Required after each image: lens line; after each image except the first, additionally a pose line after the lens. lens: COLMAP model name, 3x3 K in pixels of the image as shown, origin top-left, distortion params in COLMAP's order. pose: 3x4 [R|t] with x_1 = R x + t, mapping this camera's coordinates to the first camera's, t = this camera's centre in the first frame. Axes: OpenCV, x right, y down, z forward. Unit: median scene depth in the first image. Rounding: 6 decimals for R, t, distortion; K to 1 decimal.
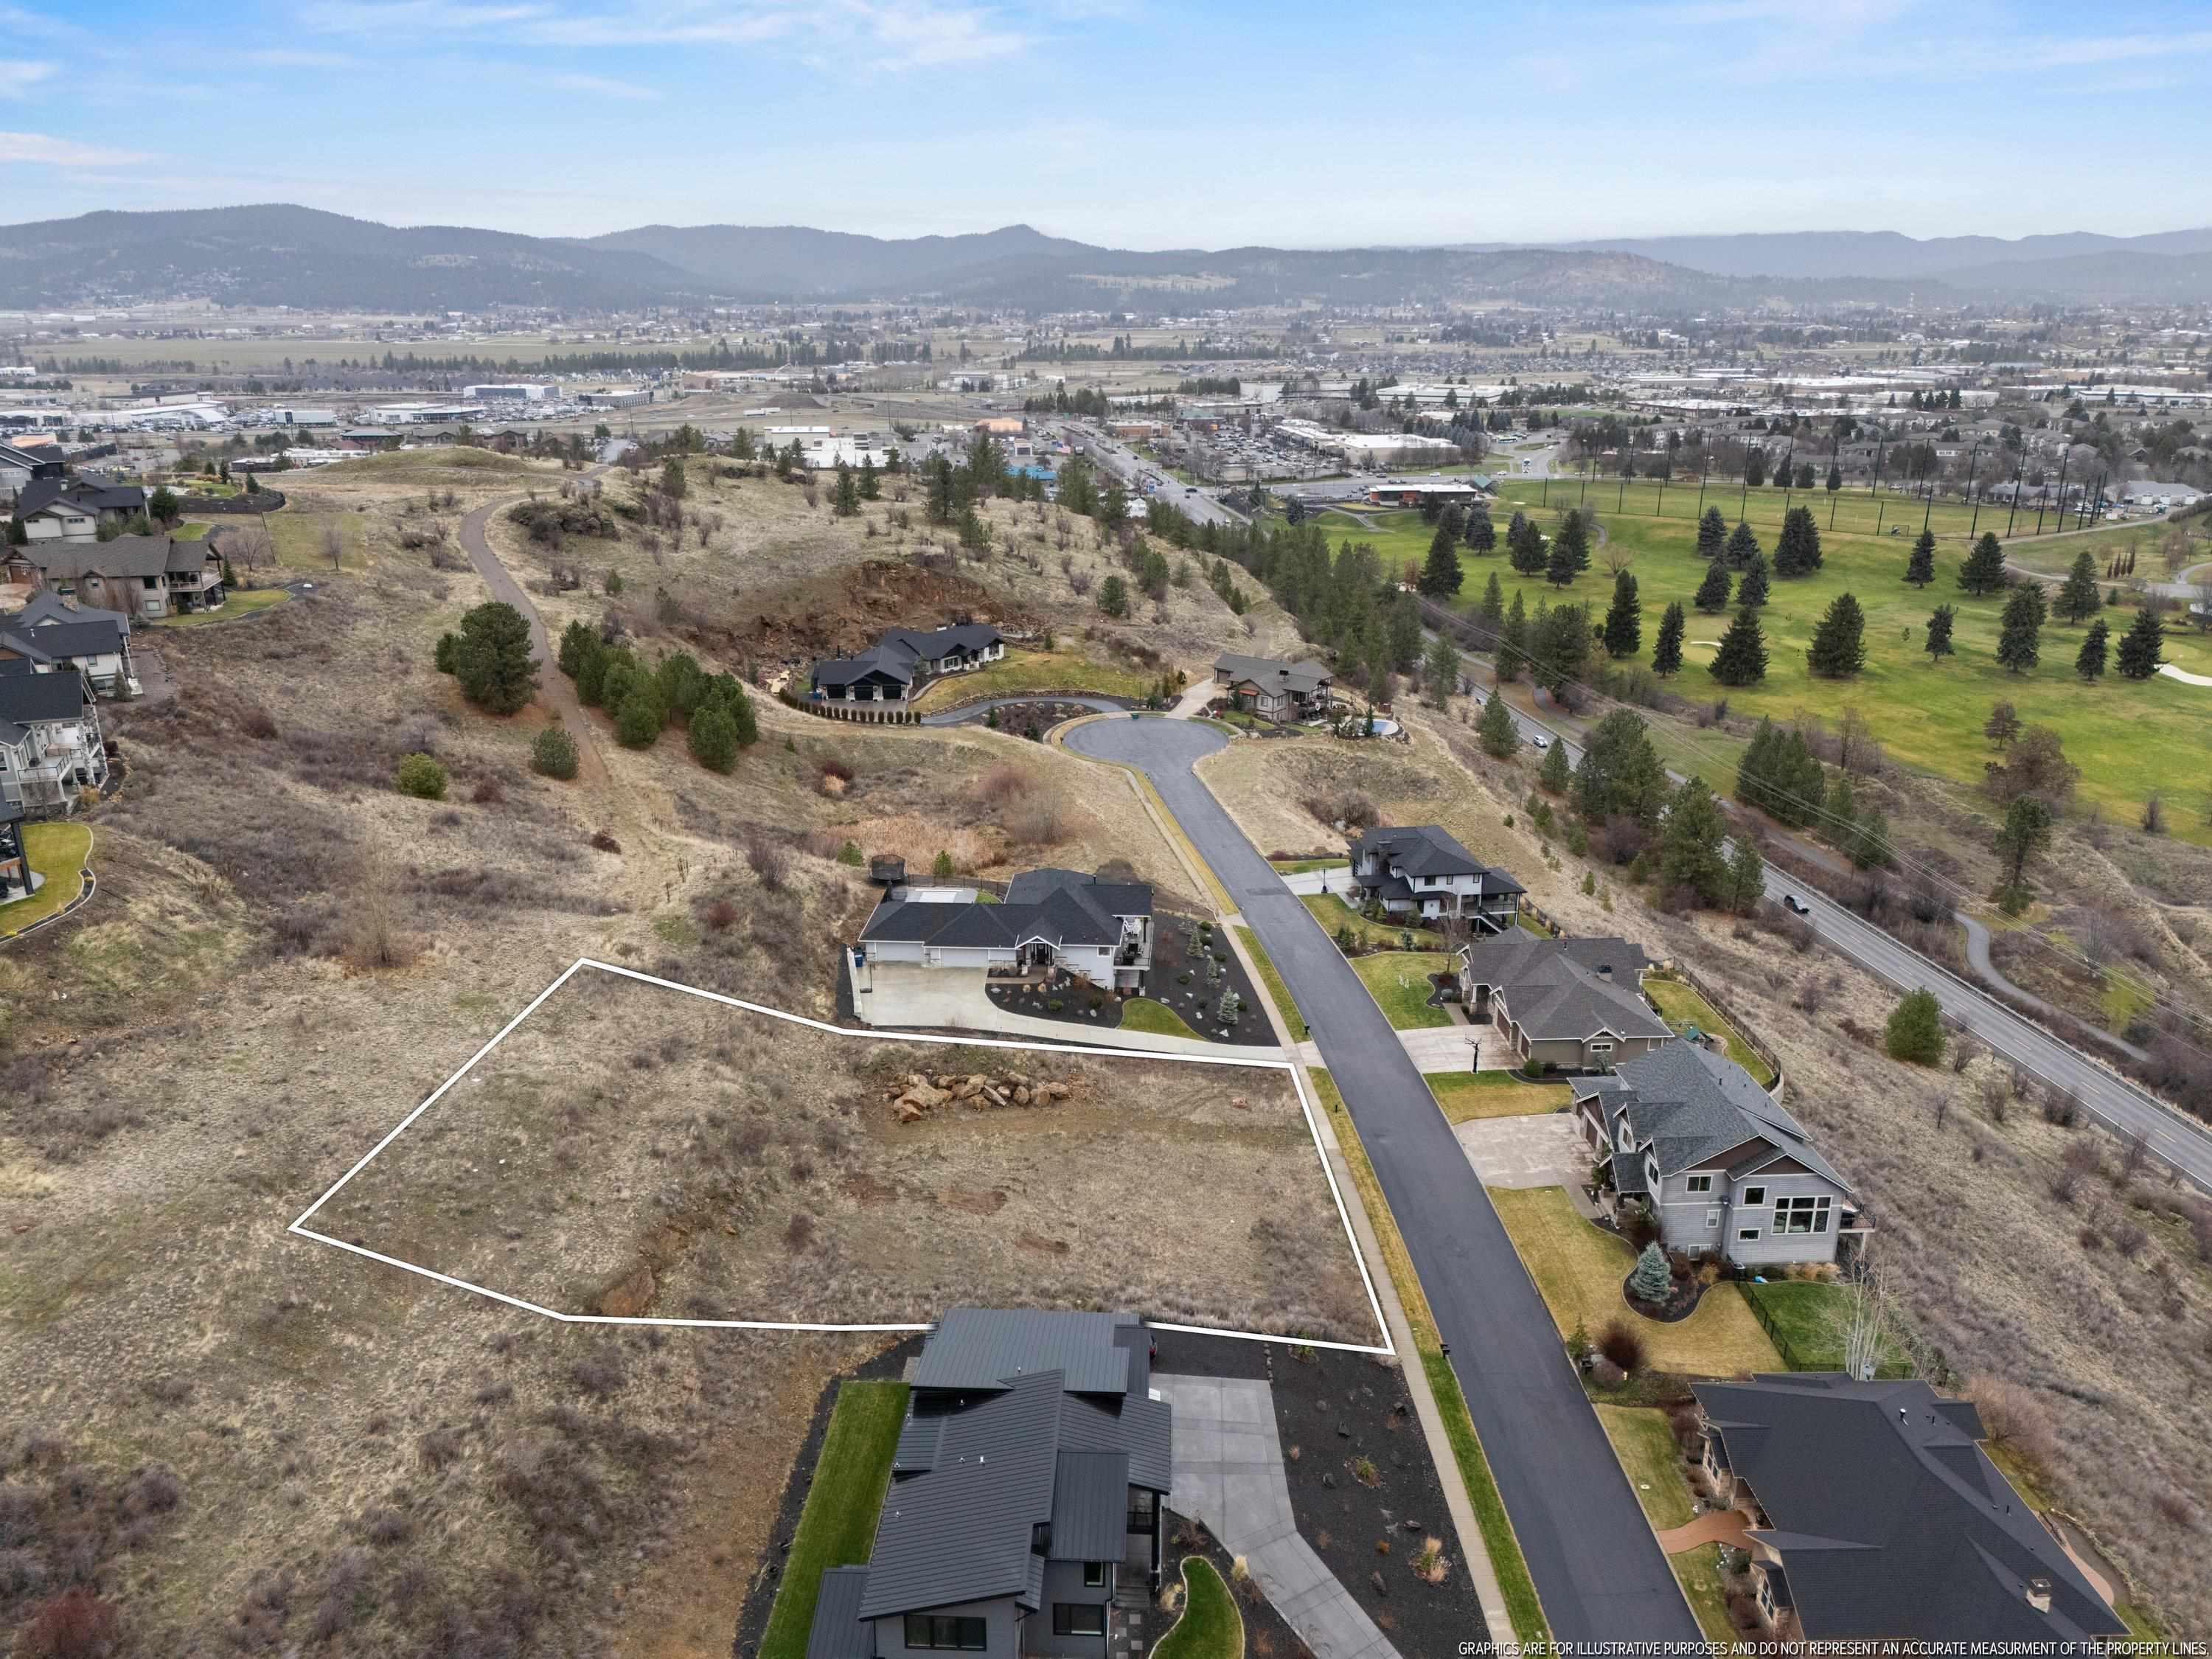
lens RADIAL K [[1613.5, 0, 1097.9], [0, 1613.5, 845.4], [0, 0, 1]] dist [0.078618, -0.066579]
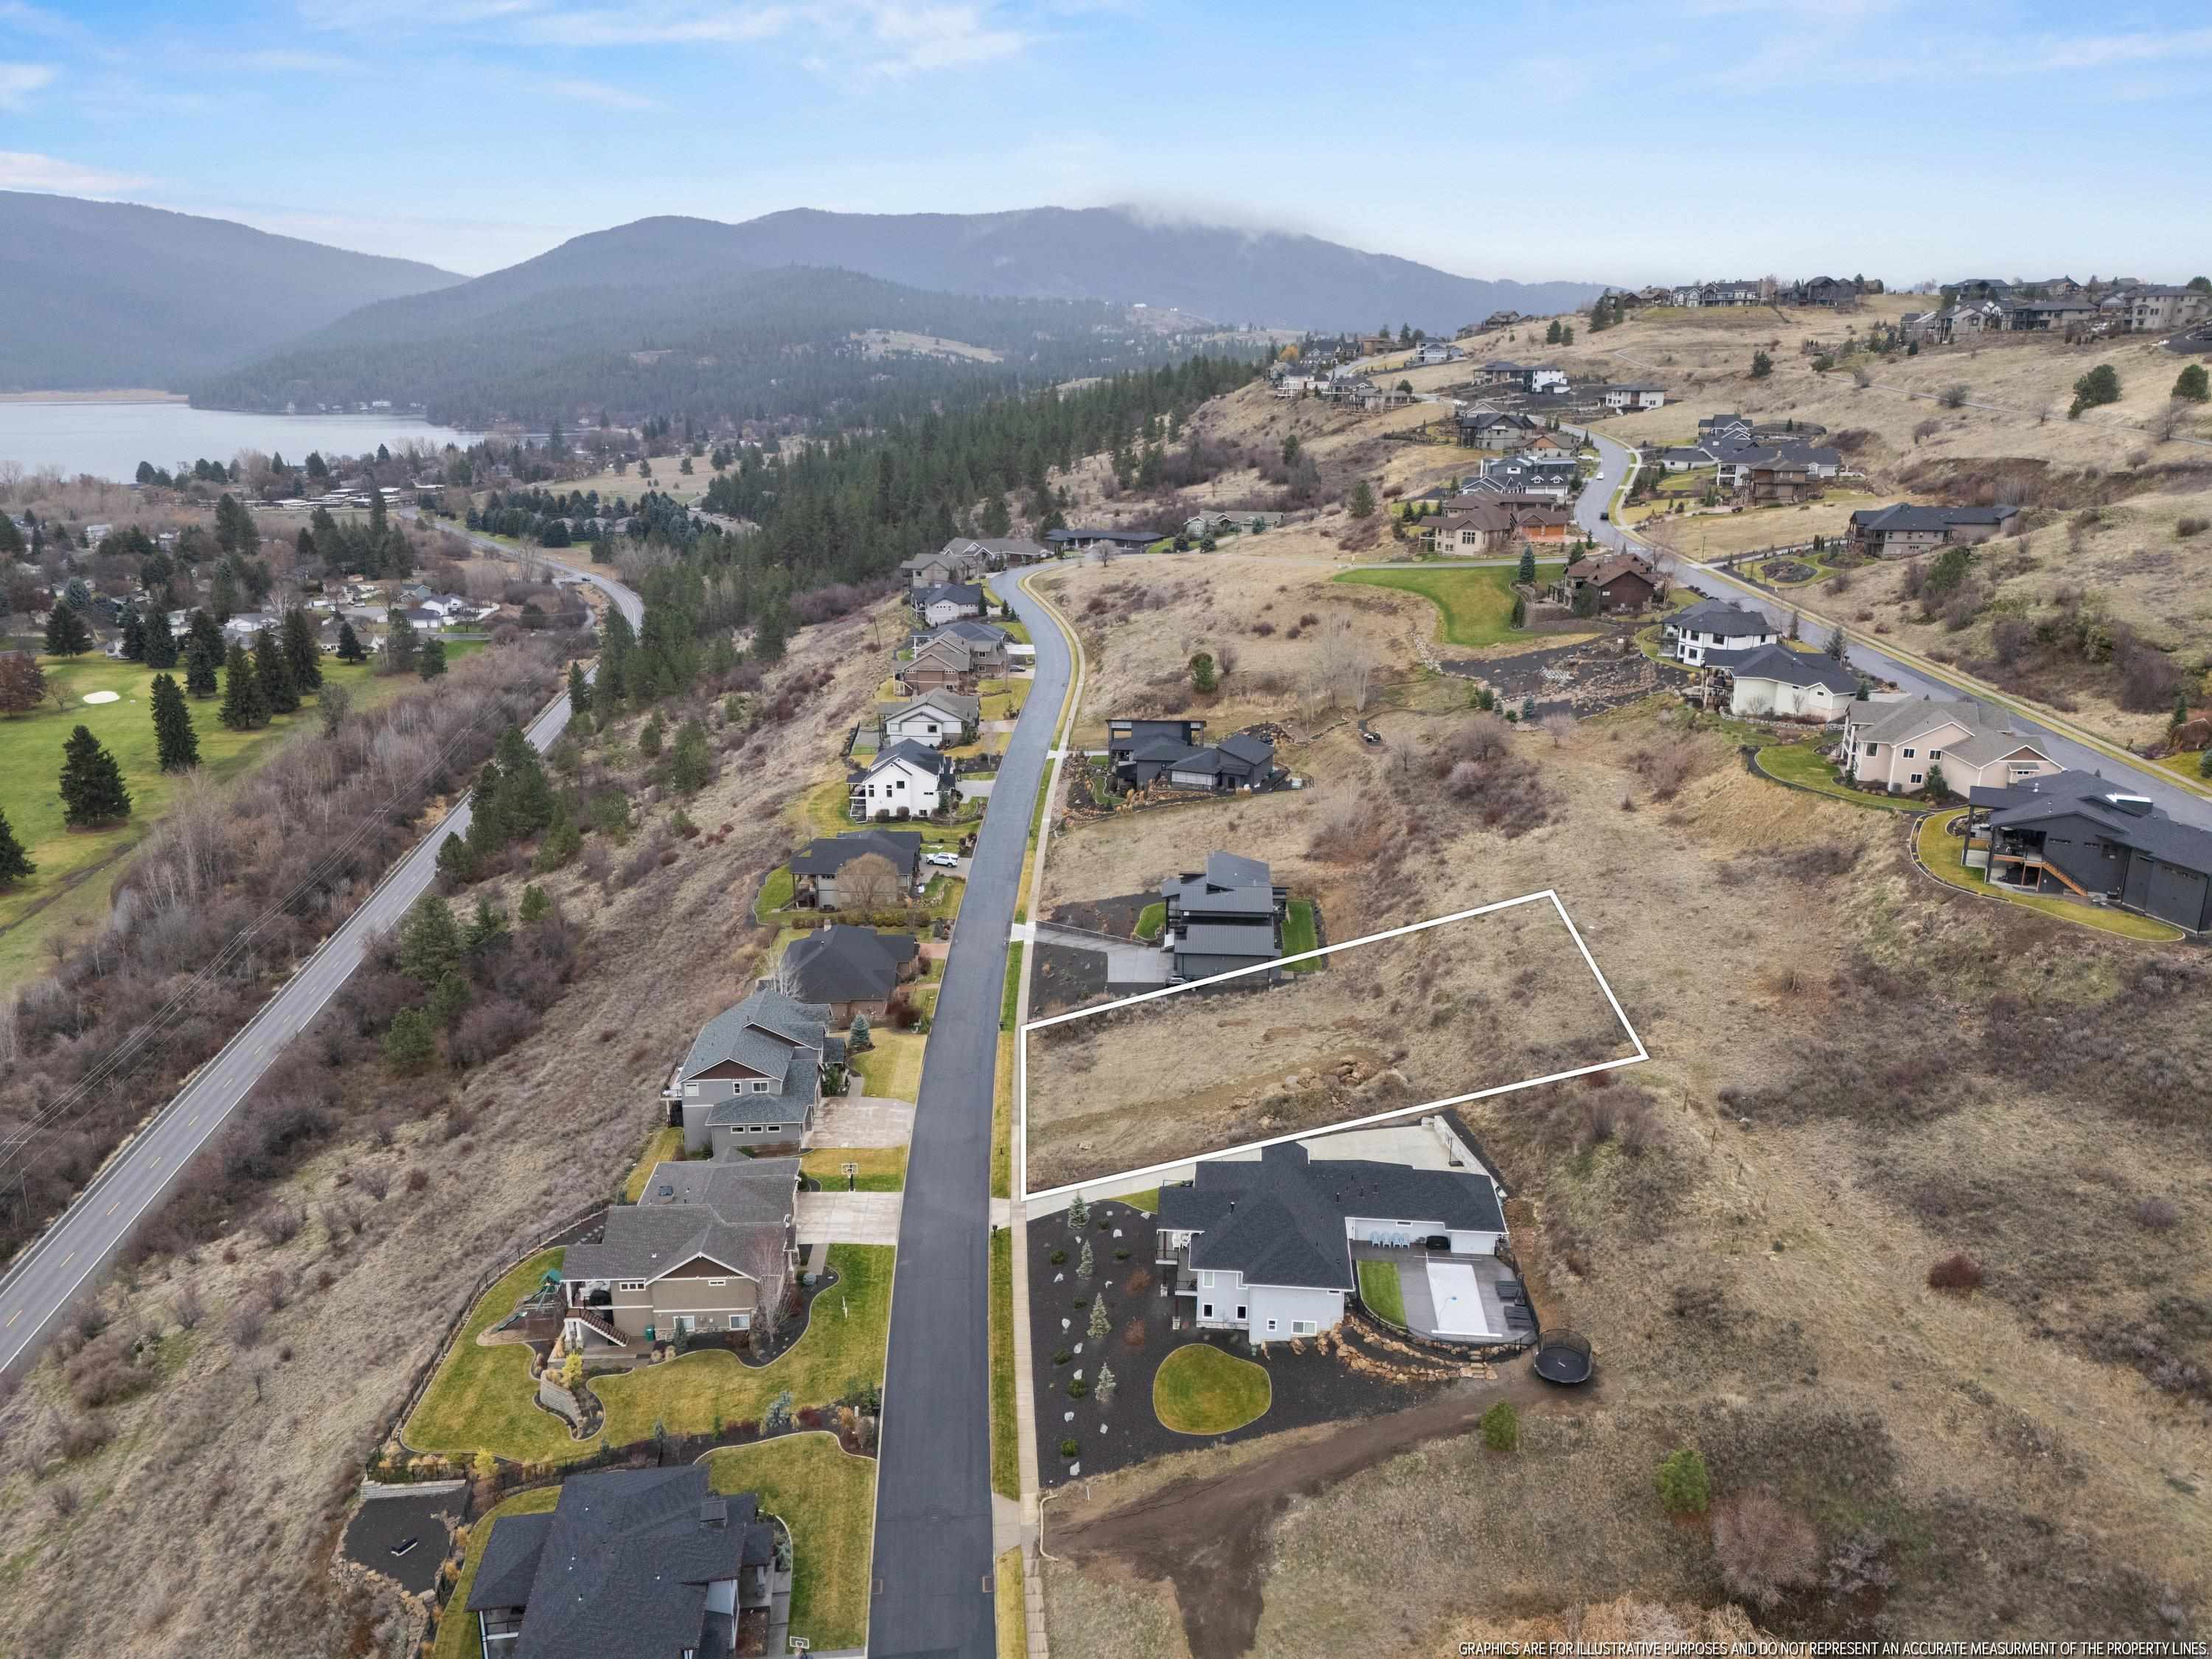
lens RADIAL K [[1613.5, 0, 1107.1], [0, 1613.5, 825.7], [0, 0, 1]] dist [0.078618, -0.066579]
pose [[-0.999734, 0.001418, 0.023004, 0.041709], [0.014428, 0.816845, 0.576676, -0.643860], [-0.017973, 0.576855, -0.816649, 1.679457]]
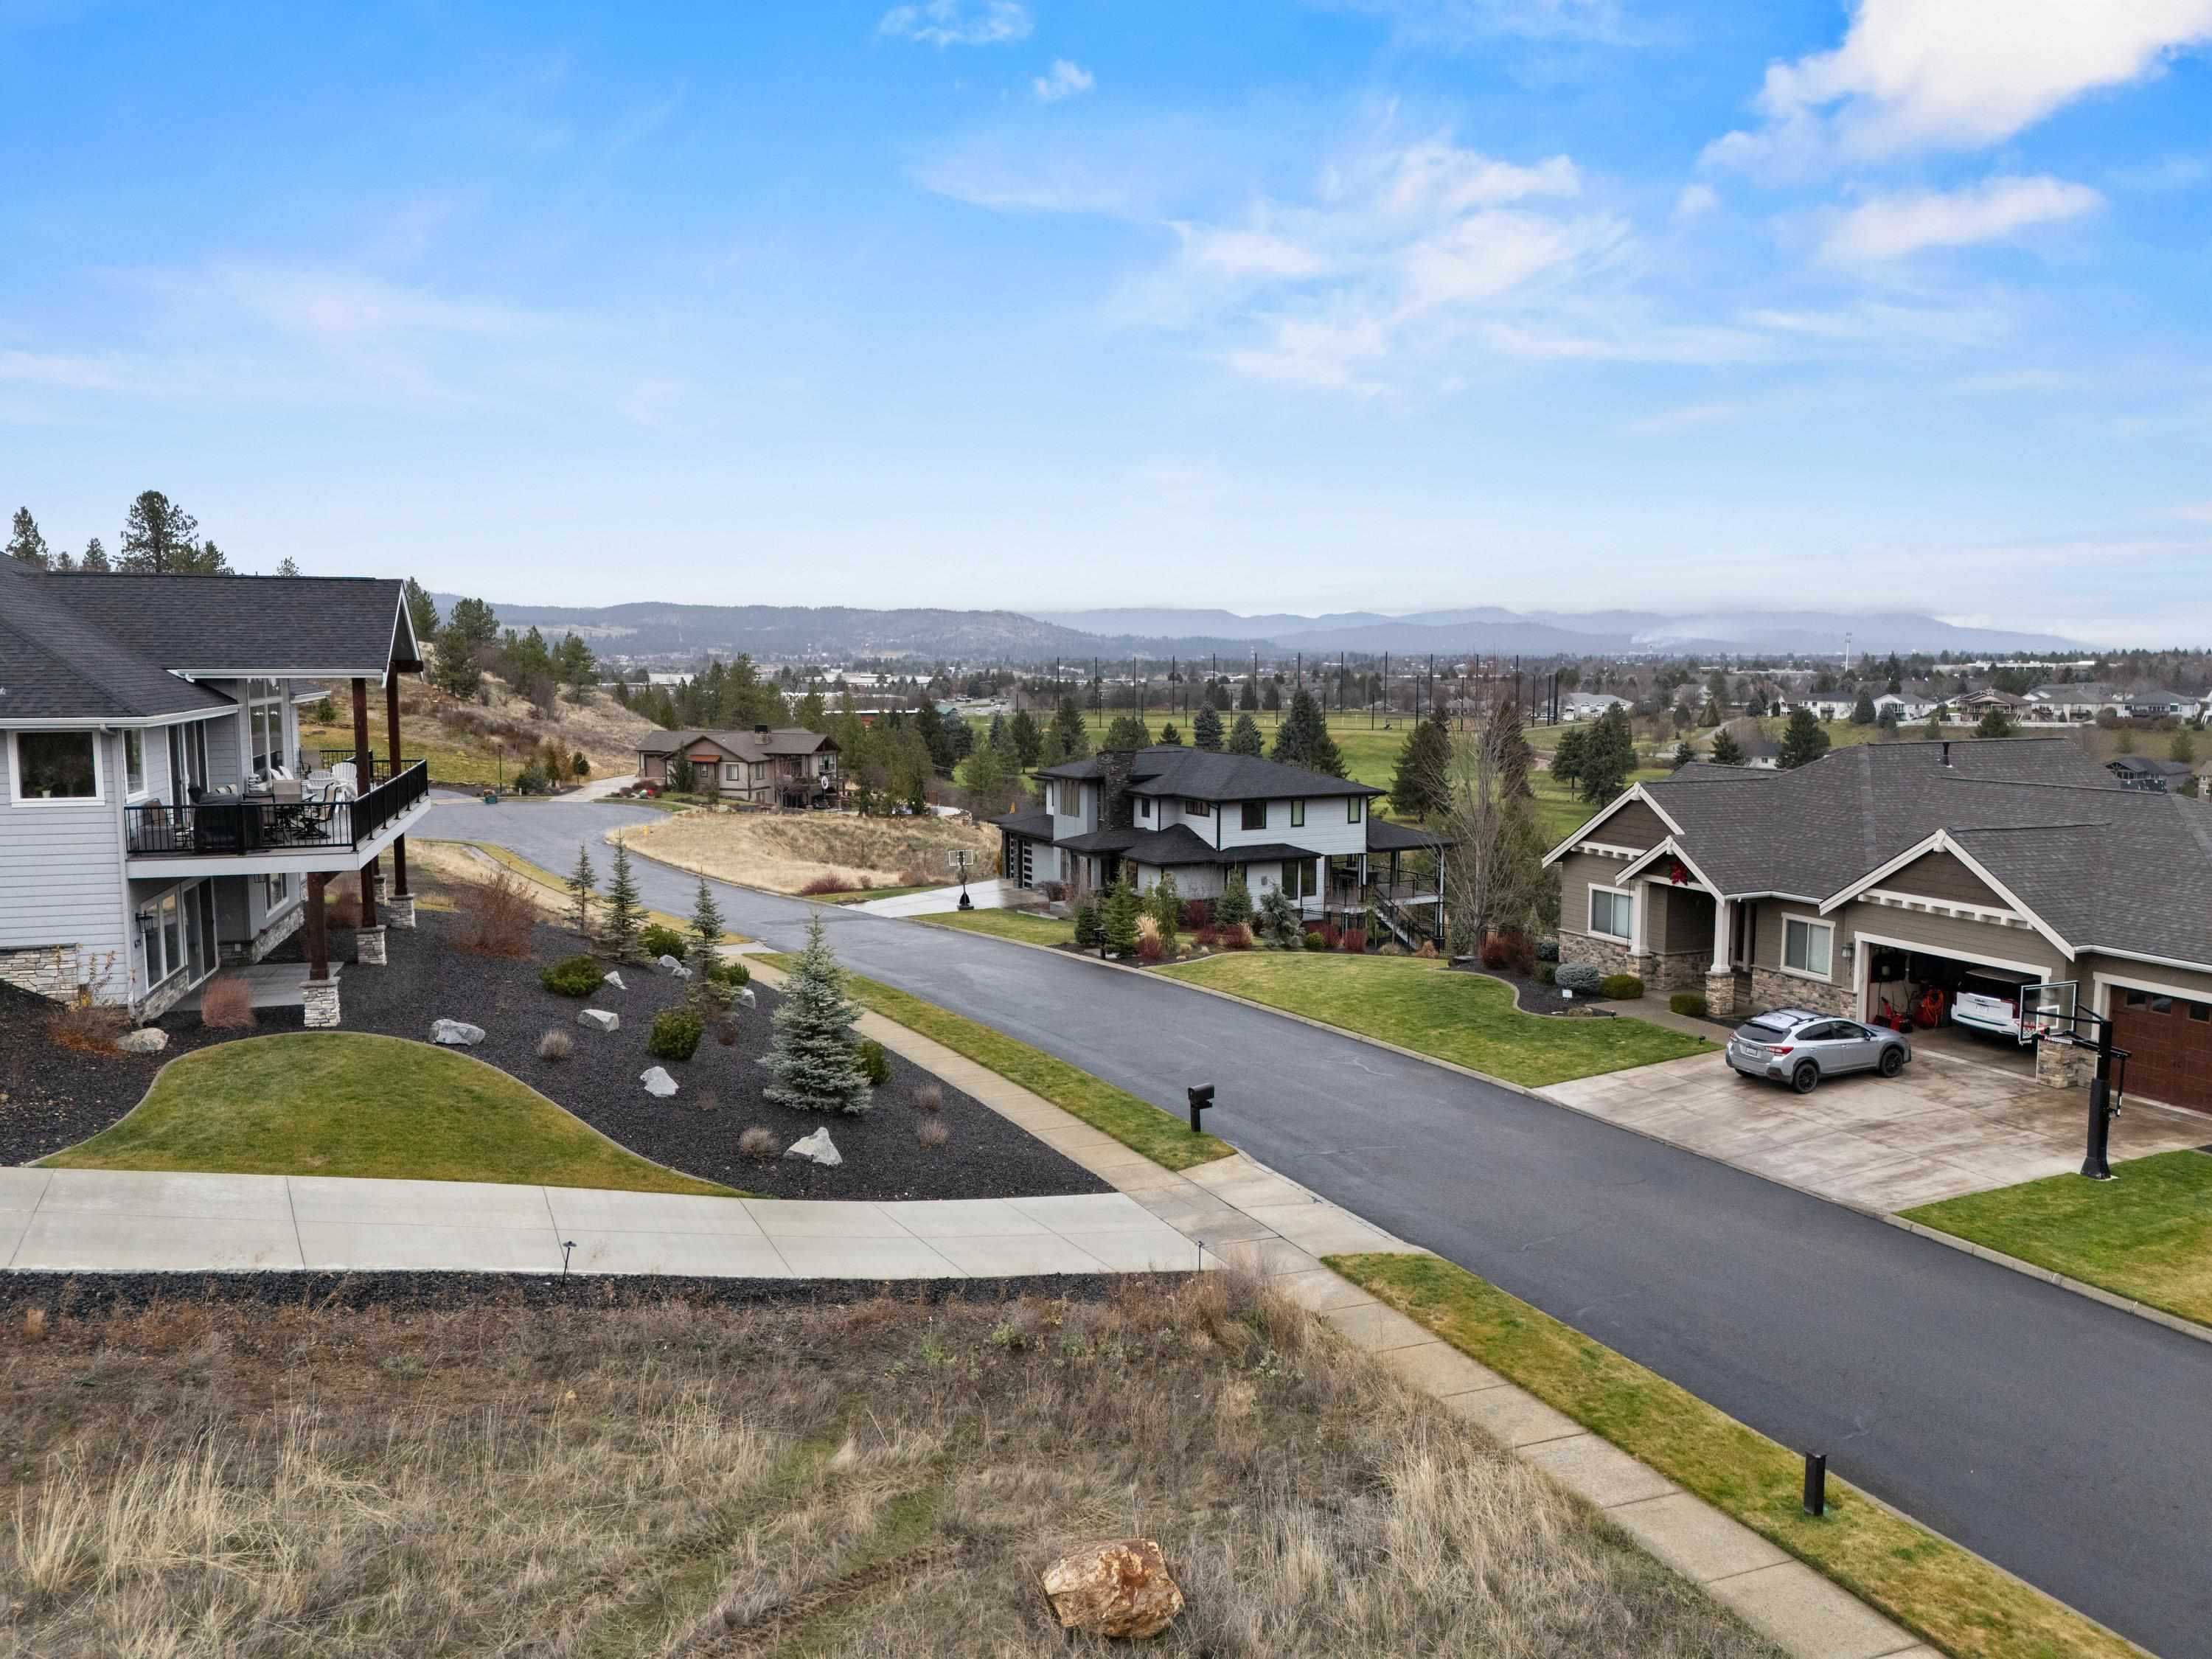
lens RADIAL K [[1613.5, 0, 1109.8], [0, 1613.5, 832.0], [0, 0, 1]] dist [0.078618, -0.066579]
pose [[0.936143, -0.035901, 0.349783, 0.048221], [0.111416, 0.973800, -0.198240, 0.122067], [-0.333502, 0.224553, 0.915616, 0.825539]]
